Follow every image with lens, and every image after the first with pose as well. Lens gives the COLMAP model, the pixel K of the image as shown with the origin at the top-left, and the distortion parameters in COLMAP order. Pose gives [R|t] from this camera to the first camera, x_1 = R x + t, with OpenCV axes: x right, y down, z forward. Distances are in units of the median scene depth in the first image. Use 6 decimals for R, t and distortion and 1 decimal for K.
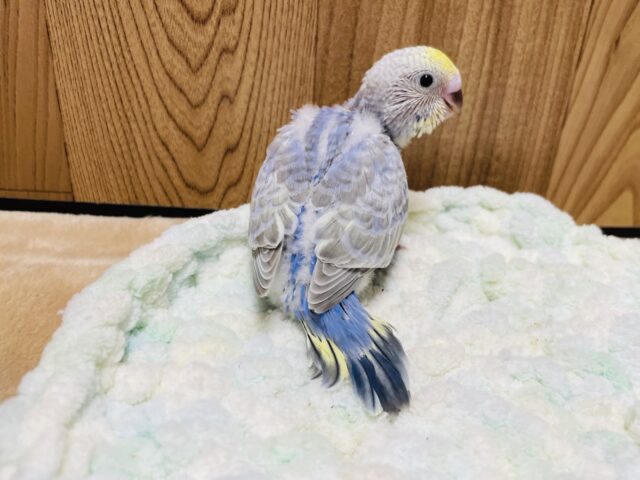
lens RADIAL K [[596.7, 0, 320.0], [0, 596.7, 240.0], [0, 0, 1]] dist [0.001195, -0.028188]
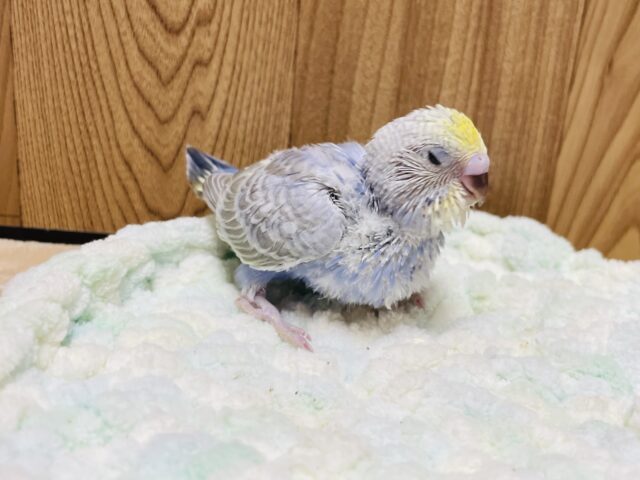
lens RADIAL K [[696.5, 0, 320.0], [0, 696.5, 240.0], [0, 0, 1]] dist [0.005967, -0.021840]
pose [[0.999524, 0.024179, 0.019159, 0.018638], [-0.020510, 0.984754, -0.172740, 0.145783], [-0.023044, 0.172265, 0.984781, -0.042449]]
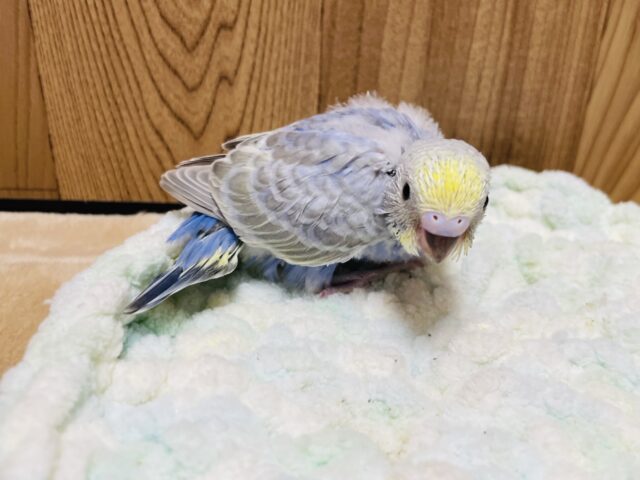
lens RADIAL K [[604.9, 0, 320.0], [0, 604.9, 240.0], [0, 0, 1]] dist [-0.008920, -0.016074]
pose [[0.999397, -0.029369, 0.018497, -0.037118], [0.030029, 0.998884, -0.036456, 0.049501], [-0.017406, 0.036989, 0.999164, 0.080084]]
